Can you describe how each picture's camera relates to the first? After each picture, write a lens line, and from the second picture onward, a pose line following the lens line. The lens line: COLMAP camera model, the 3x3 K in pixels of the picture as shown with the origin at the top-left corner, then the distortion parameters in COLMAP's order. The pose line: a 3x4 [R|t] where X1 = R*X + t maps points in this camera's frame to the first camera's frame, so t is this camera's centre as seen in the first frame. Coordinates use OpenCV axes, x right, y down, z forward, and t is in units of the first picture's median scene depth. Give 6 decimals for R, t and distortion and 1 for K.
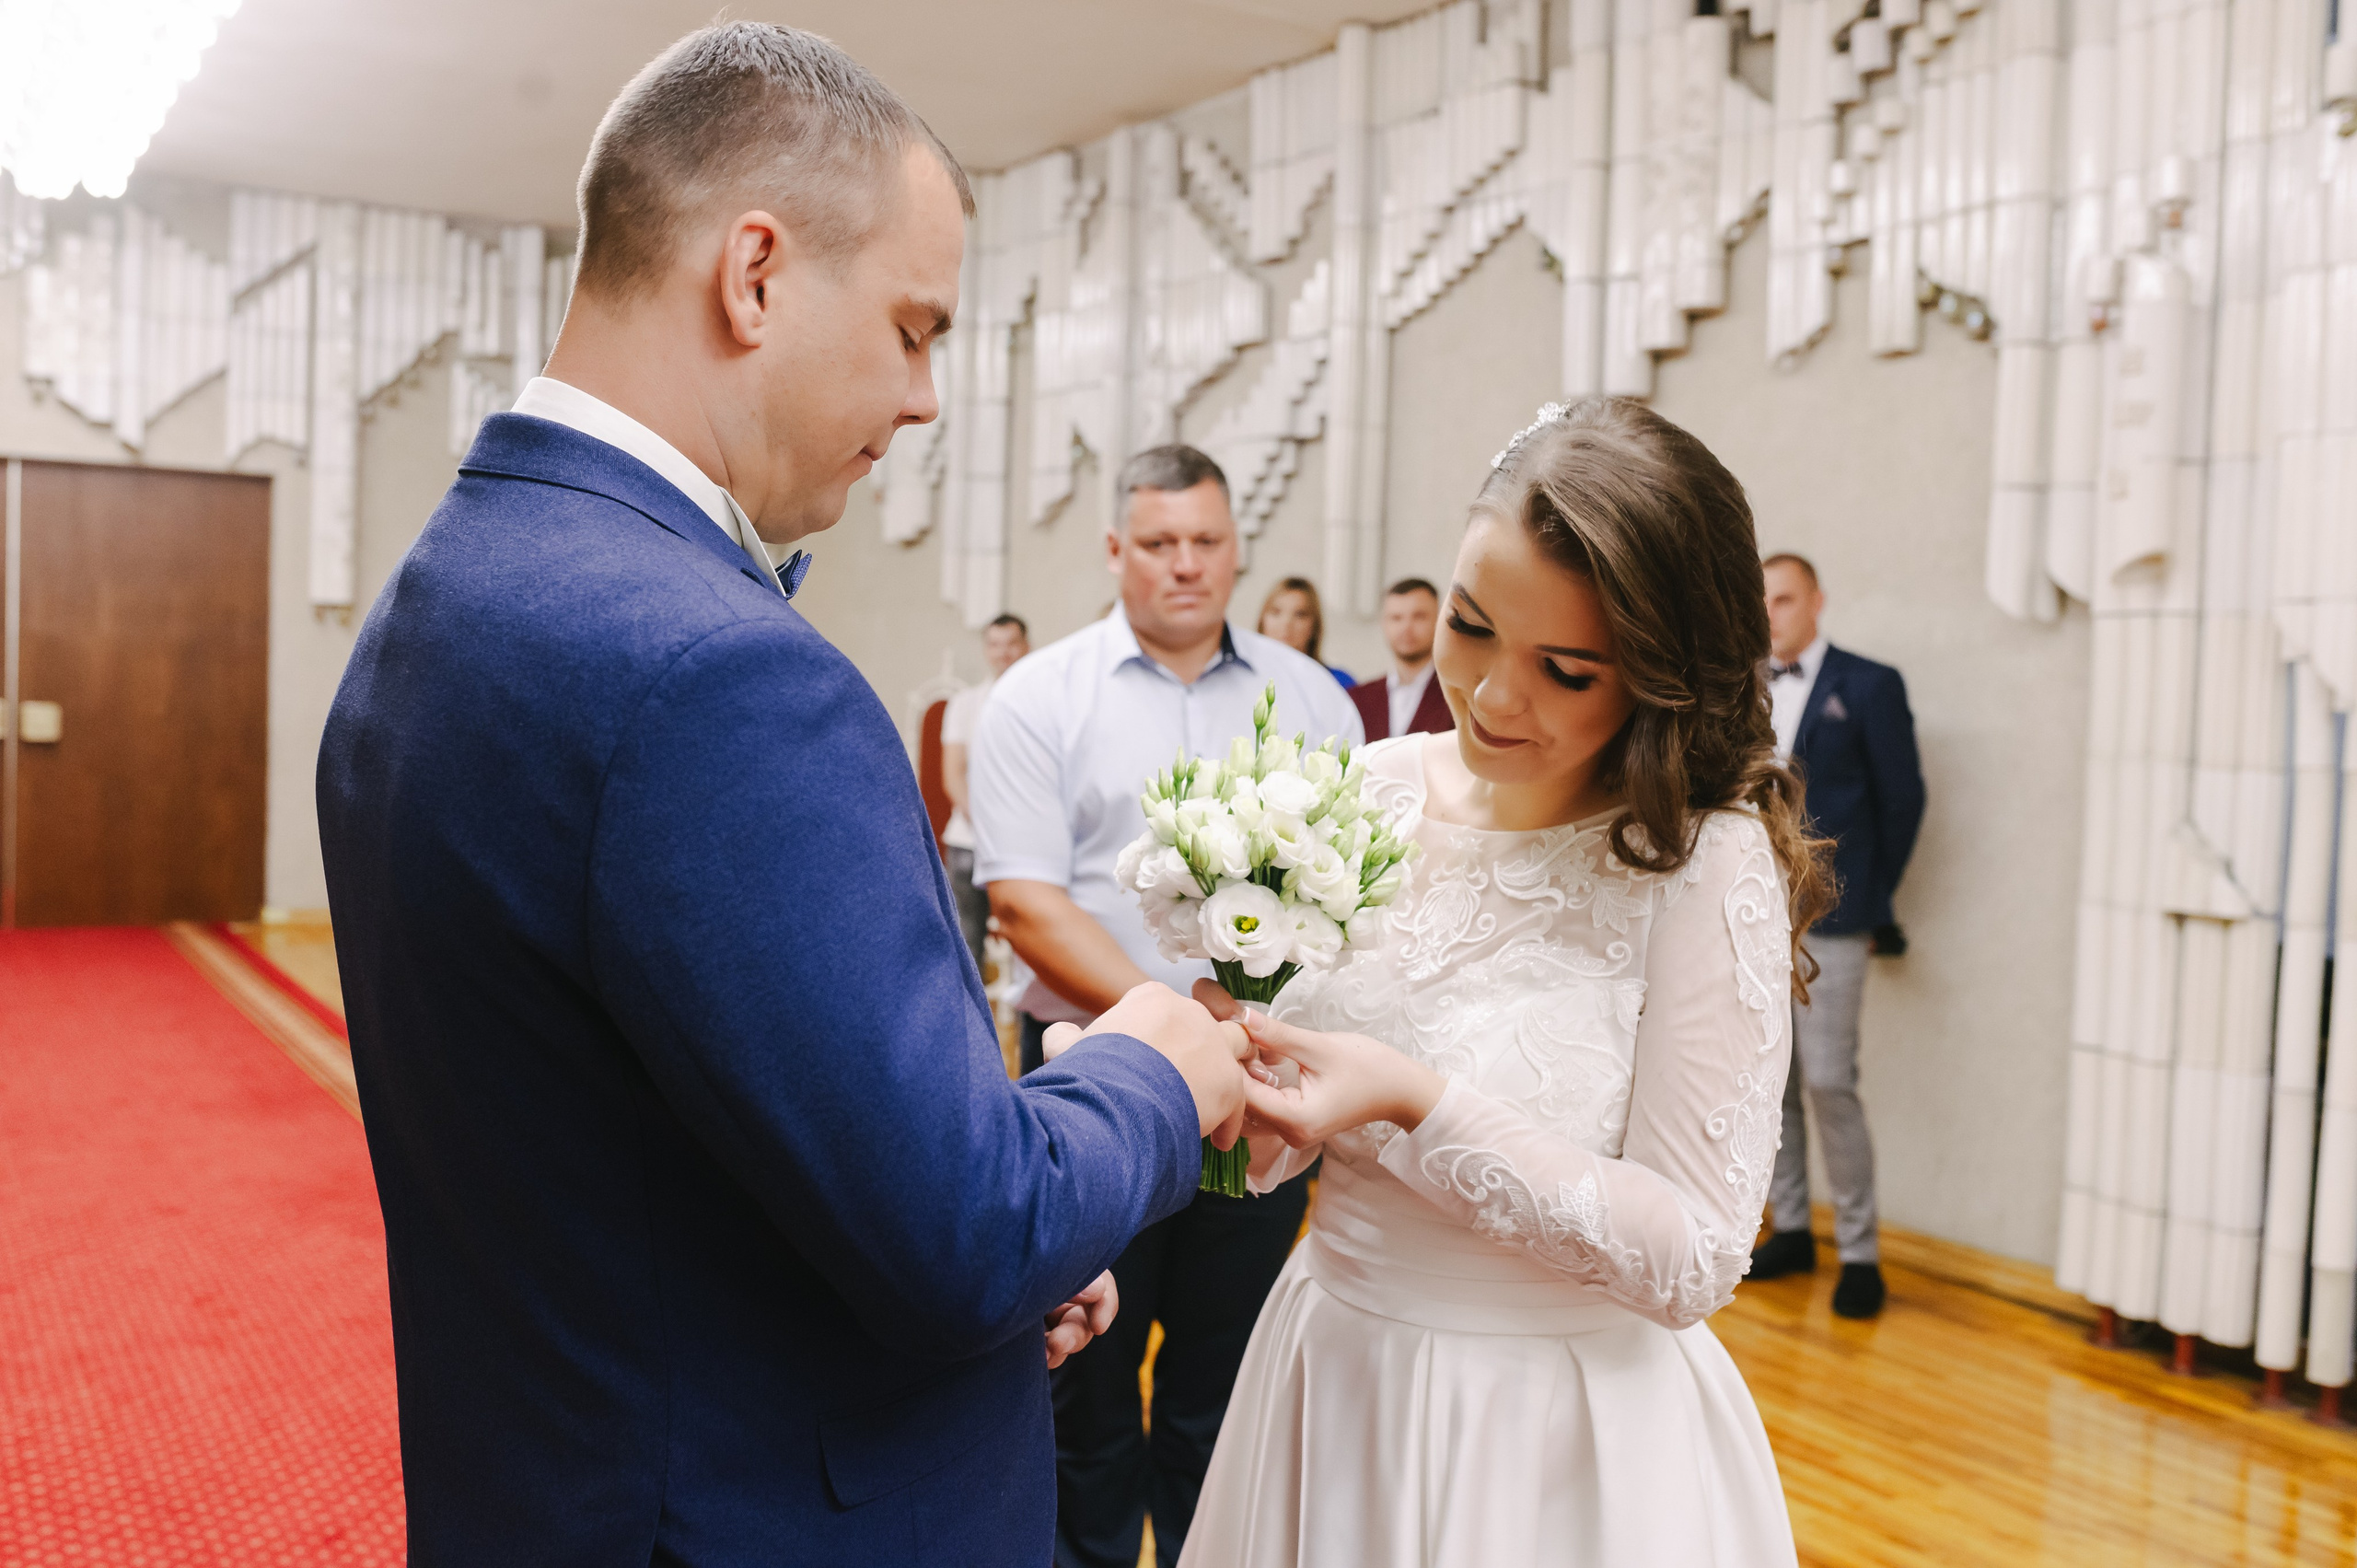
lens RADIAL K [[2332.1, 0, 1178.6], [0, 2332.1, 795.1], [0, 0, 1]] dist [-0.024660, 0.000000]
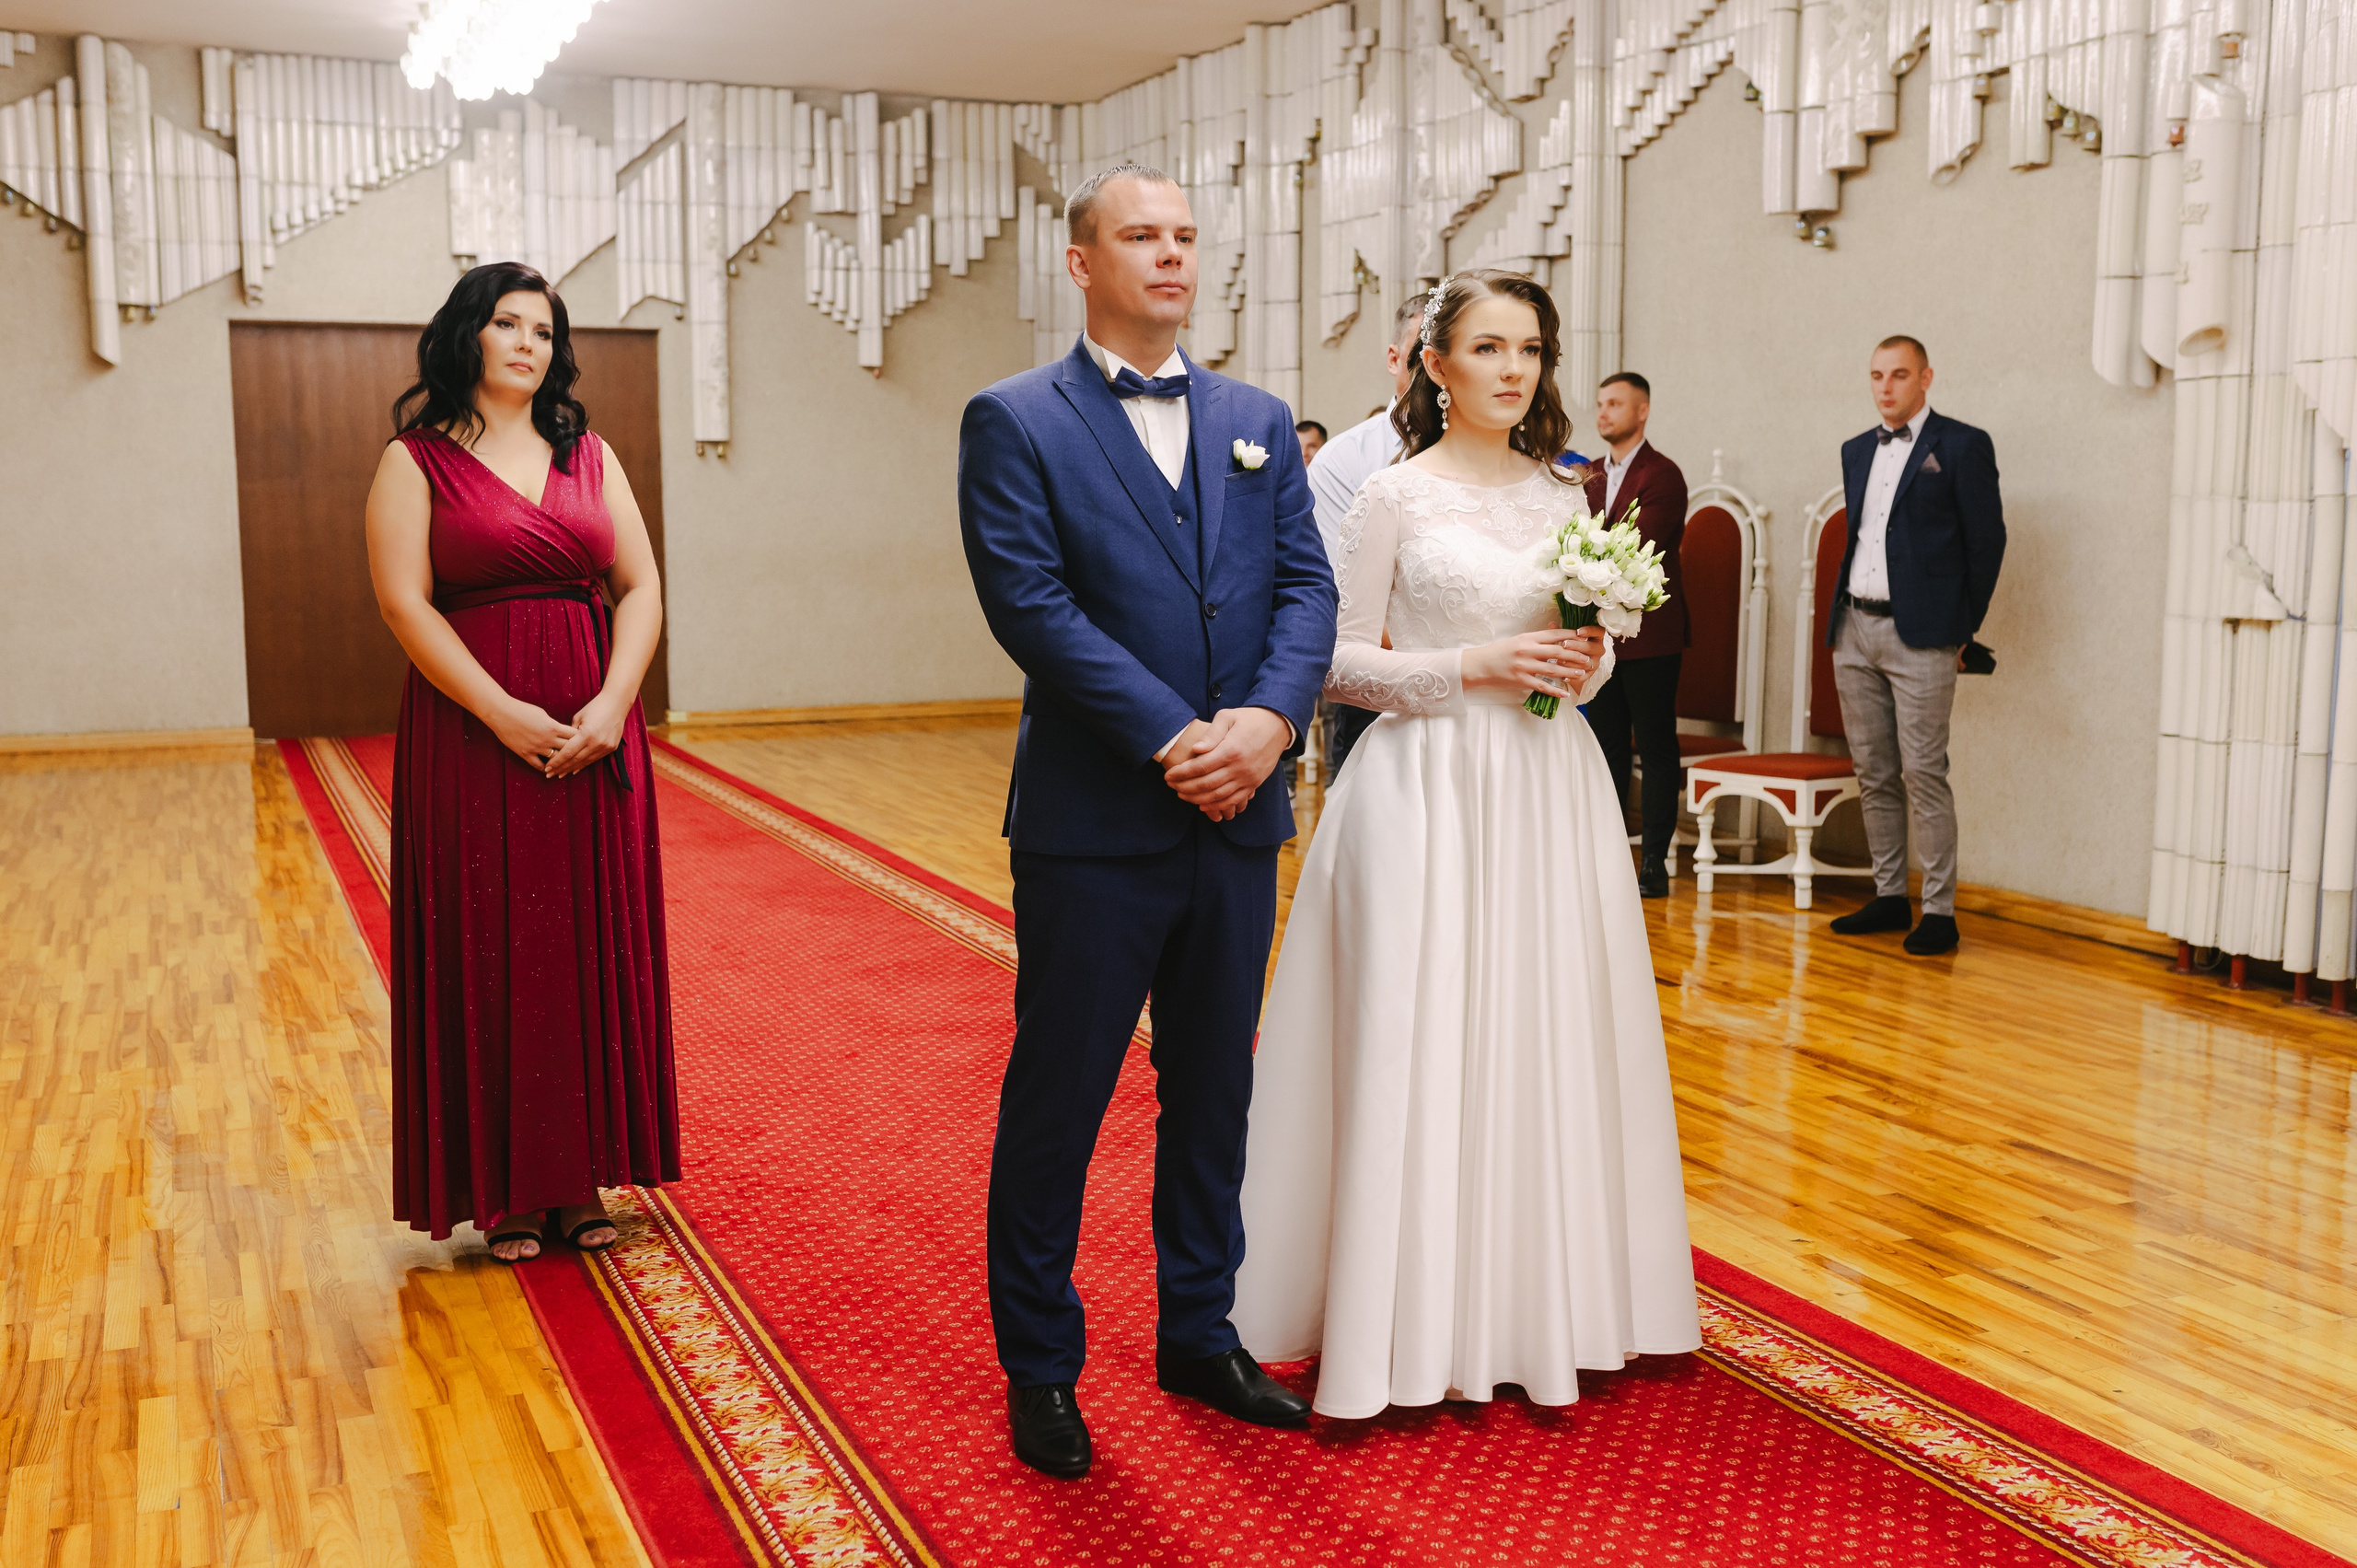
lens RADIAL K [[2473.7, 0, 1115.0], [0, 2473.7, 834.5], [0, 0, 1]] dist [-0.014762, 0.000000]
pose [[0.987259, -0.016734, -0.158240, 0.027828], [0.029747, 0.996333, 0.080228, 0.025361], [0.156318, -0.083913, 0.984136, -0.243989]]
